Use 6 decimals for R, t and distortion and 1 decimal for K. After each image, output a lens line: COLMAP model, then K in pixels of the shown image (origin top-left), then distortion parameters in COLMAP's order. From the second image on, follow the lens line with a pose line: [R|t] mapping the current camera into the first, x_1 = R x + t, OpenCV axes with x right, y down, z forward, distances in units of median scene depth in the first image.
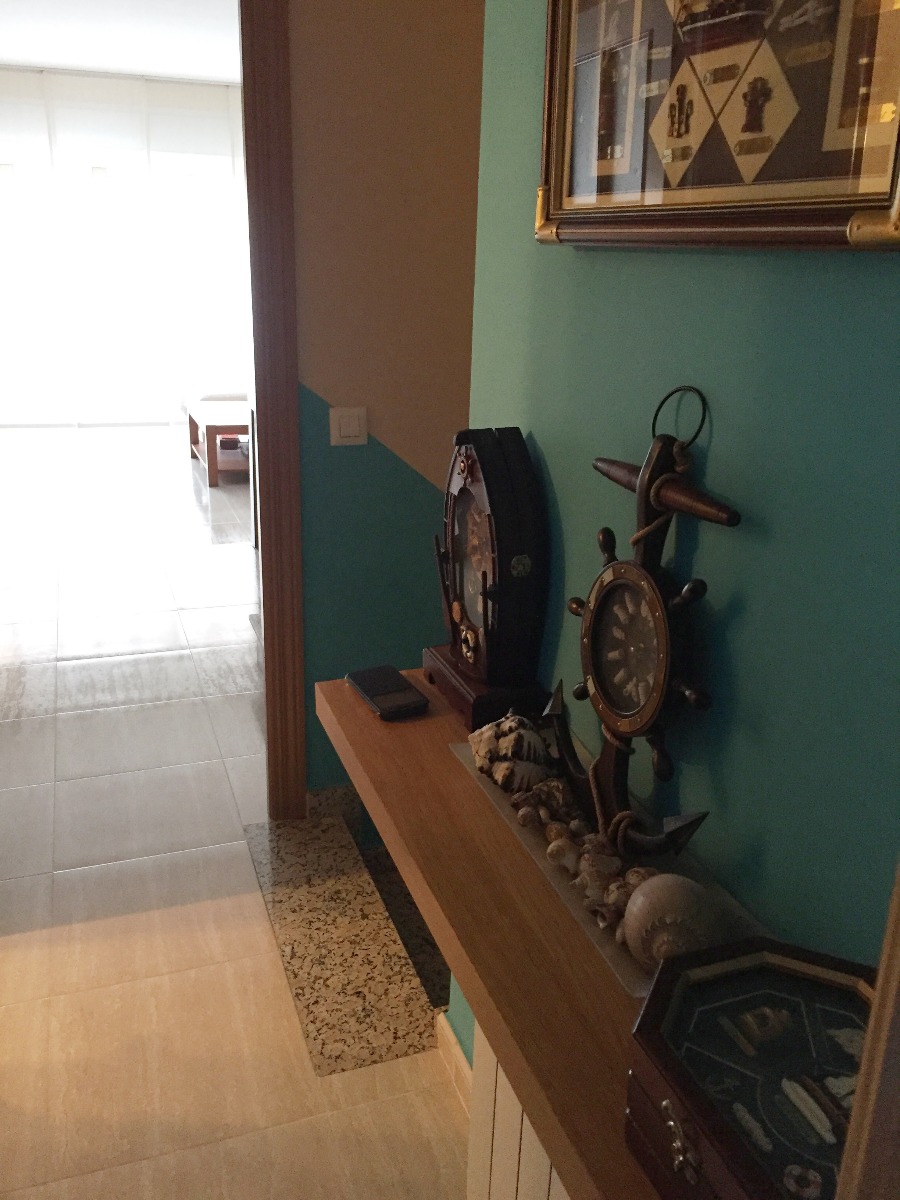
lens RADIAL K [[1007.7, 0, 450.0], [0, 1007.7, 600.0], [0, 0, 1]] dist [-0.008218, -0.002873]
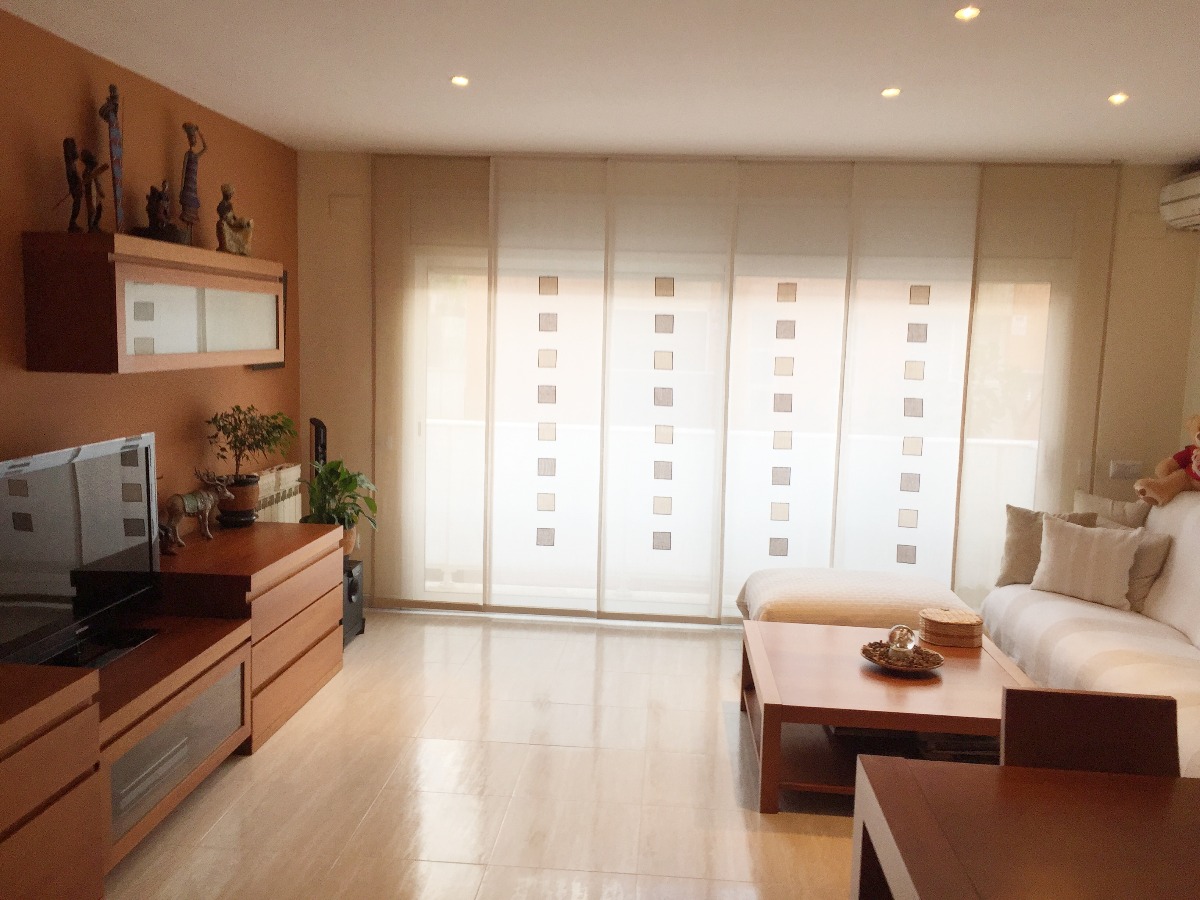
lens RADIAL K [[1007.7, 0, 600.0], [0, 1007.7, 450.0], [0, 0, 1]] dist [-0.008218, -0.002873]
pose [[0.914679, 0.051854, -0.400841, -0.093008], [-0.129135, 0.977249, -0.168252, -0.185218], [0.382997, 0.205659, 0.900565, 0.361934]]
